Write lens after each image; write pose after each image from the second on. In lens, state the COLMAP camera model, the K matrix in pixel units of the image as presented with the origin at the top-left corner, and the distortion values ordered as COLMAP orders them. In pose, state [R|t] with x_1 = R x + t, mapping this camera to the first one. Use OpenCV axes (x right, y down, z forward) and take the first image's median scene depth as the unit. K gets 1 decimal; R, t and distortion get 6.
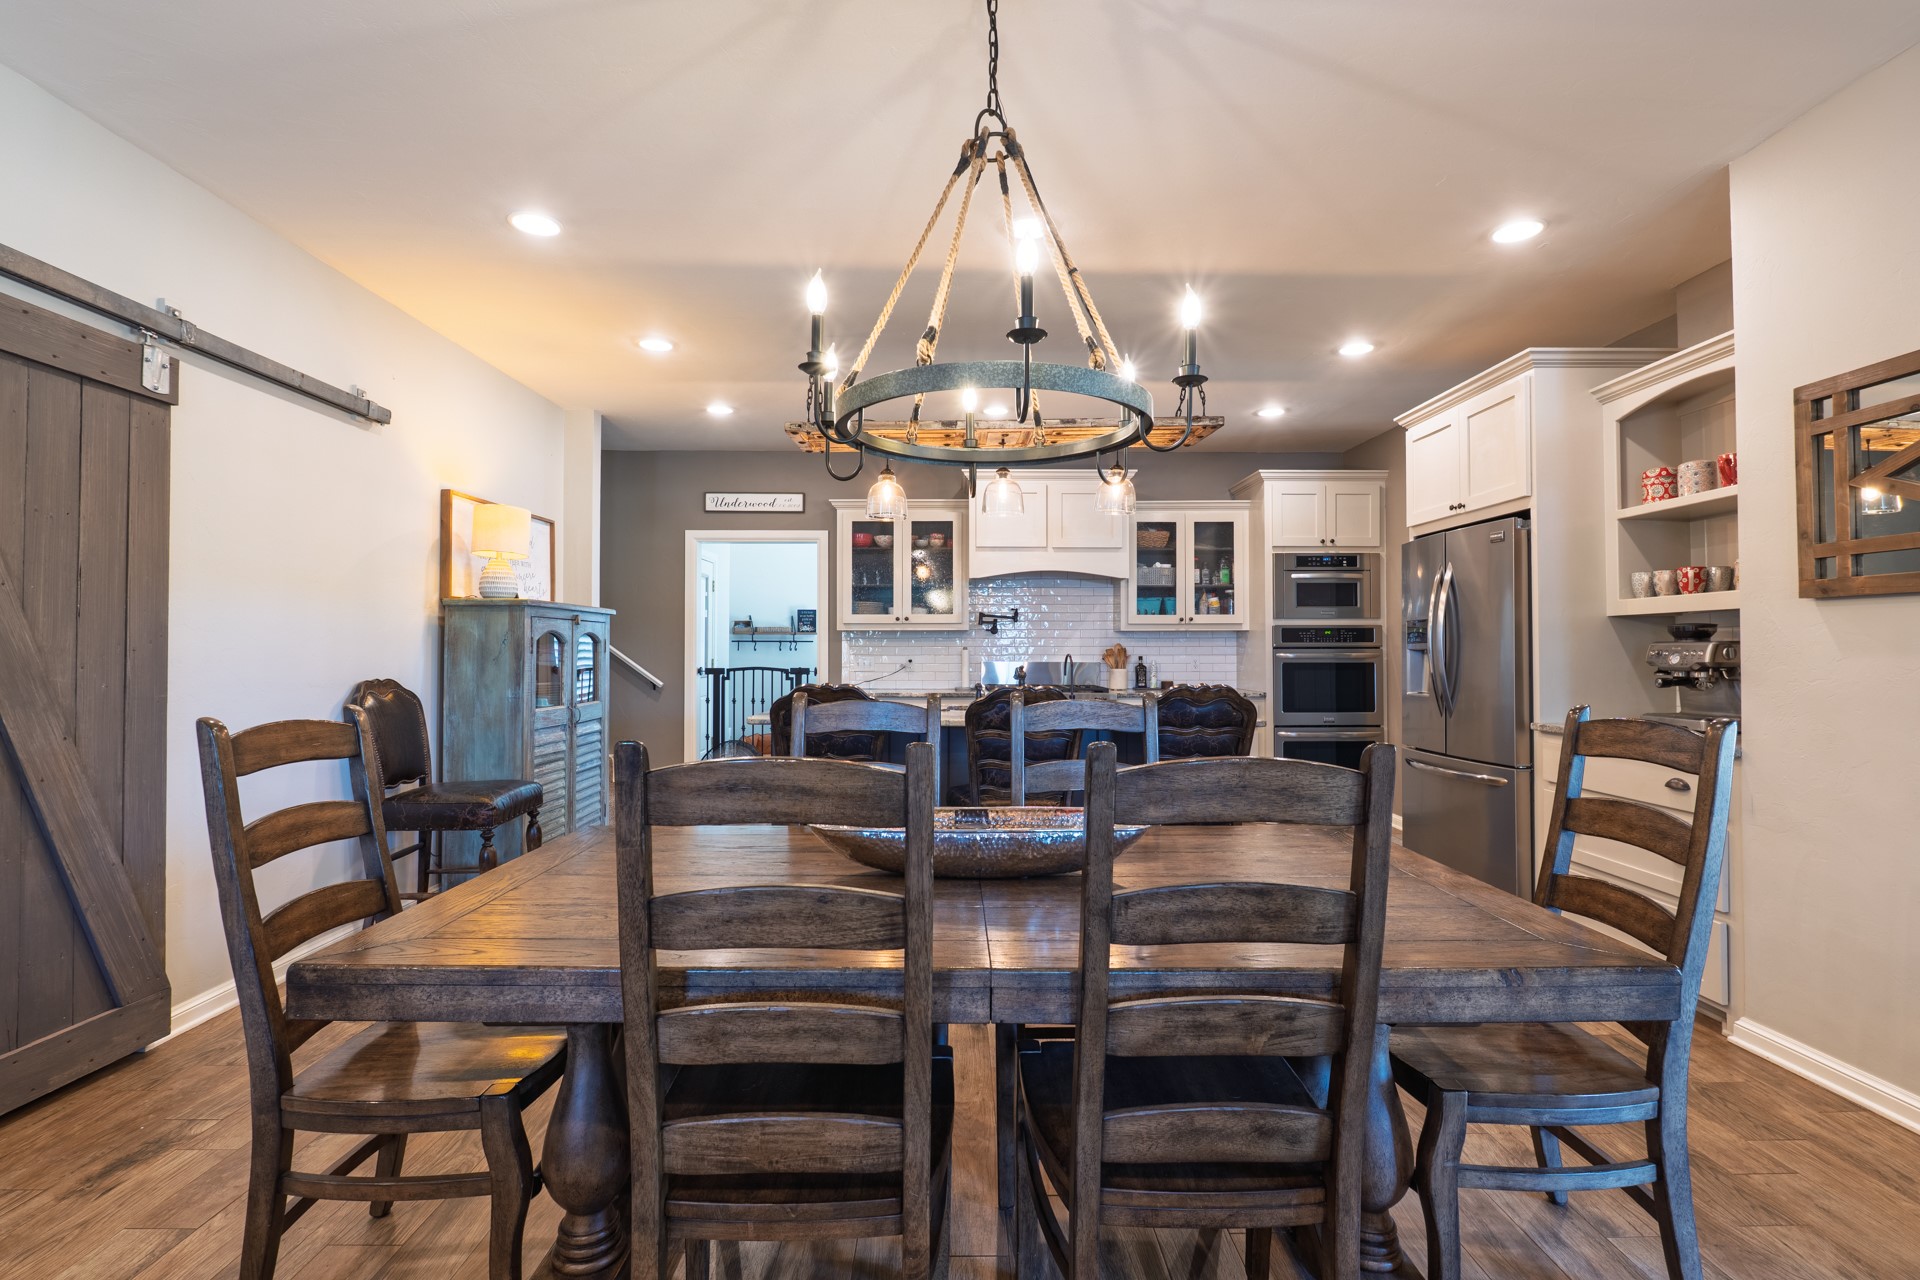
lens RADIAL K [[880.9, 0, 957.7], [0, 880.9, 641.6], [0, 0, 1]] dist [-0.010937, 0.001685]
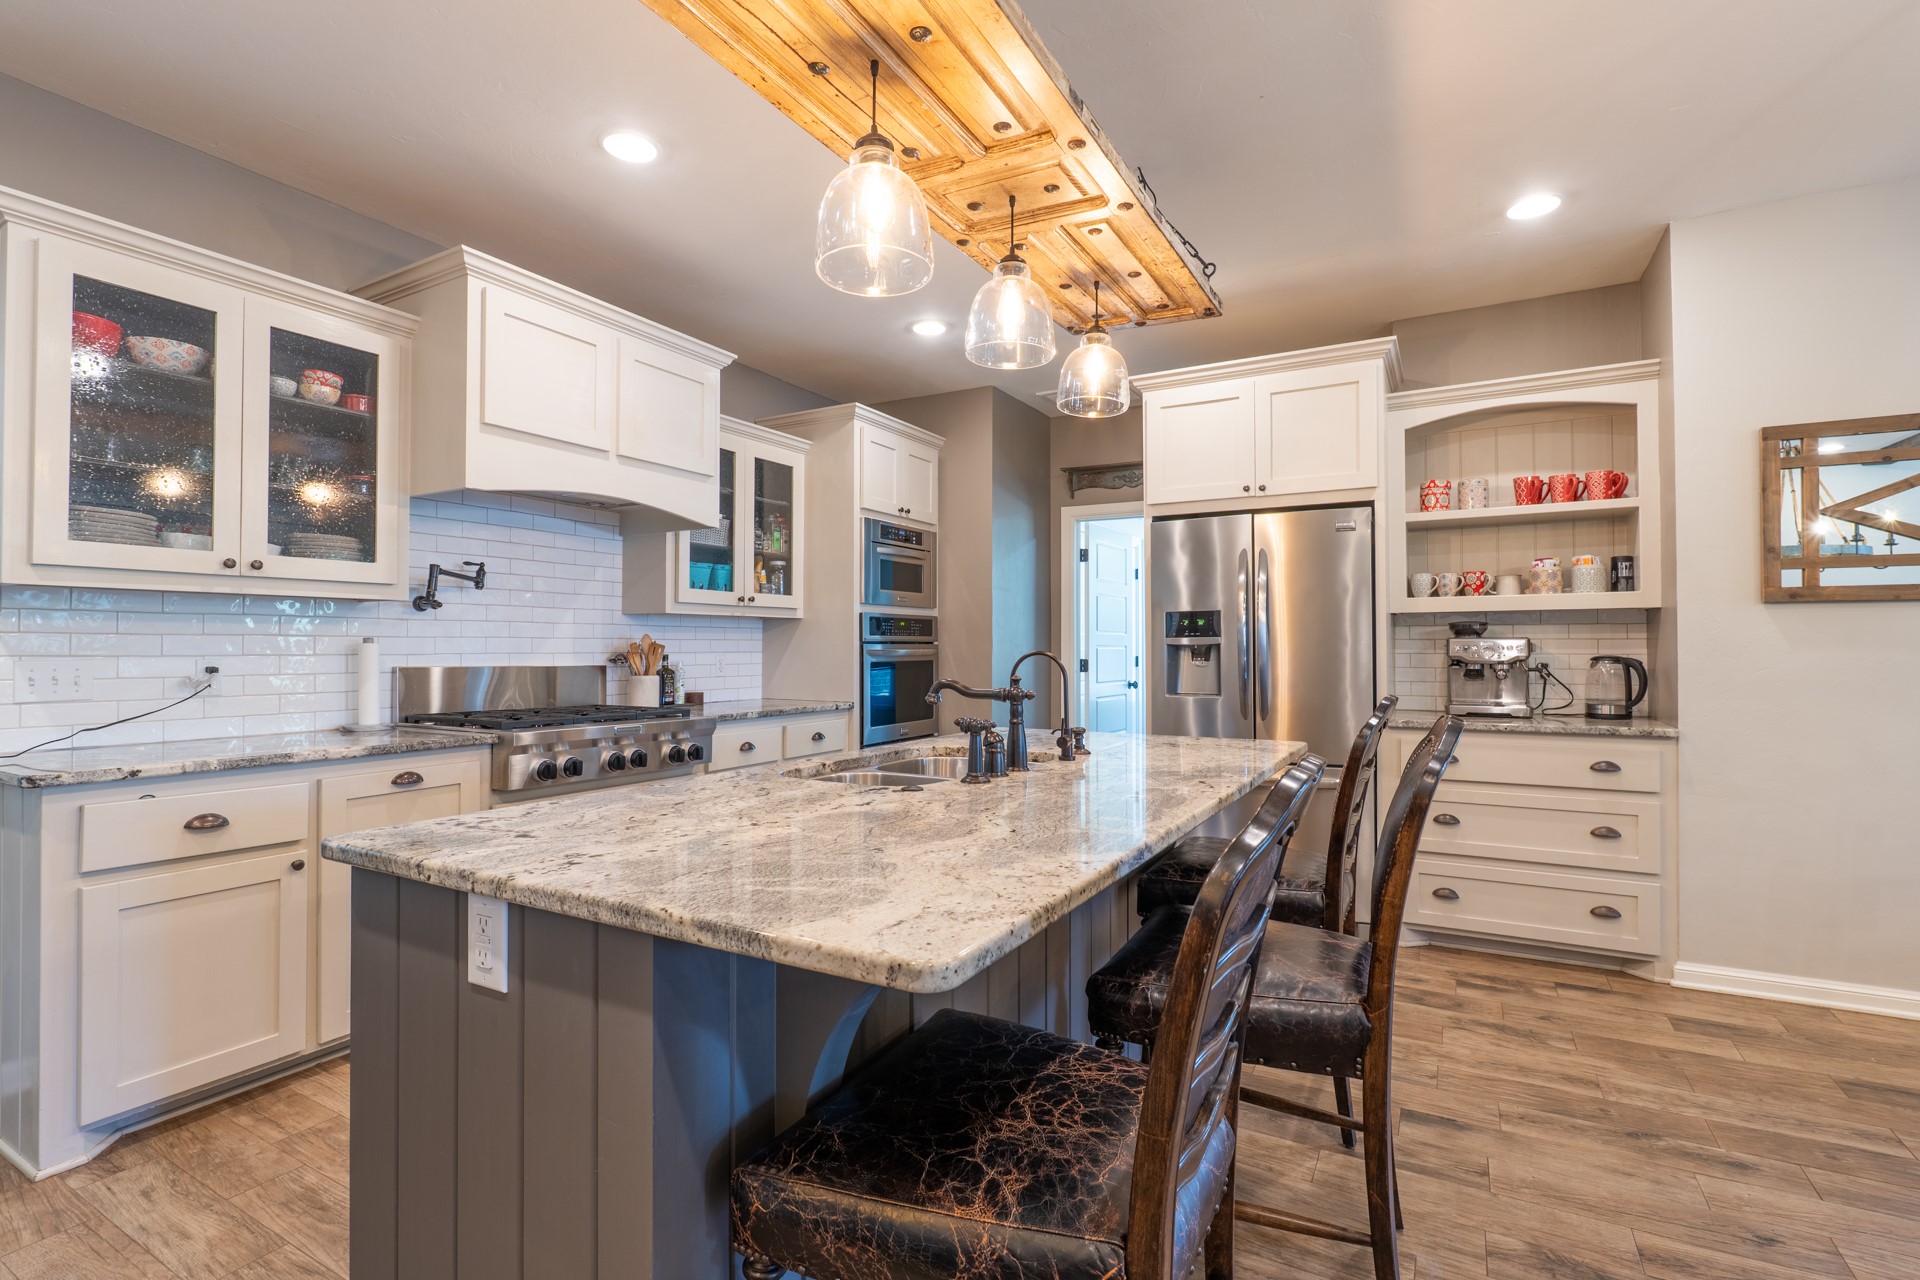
lens RADIAL K [[880.9, 0, 959.1], [0, 880.9, 642.9], [0, 0, 1]] dist [-0.010937, 0.001685]
pose [[0.496785, 0.005026, 0.867859, -0.256357], [-0.009406, 0.999956, -0.000407, 0.007183], [-0.867823, -0.007961, 0.496810, 0.549495]]
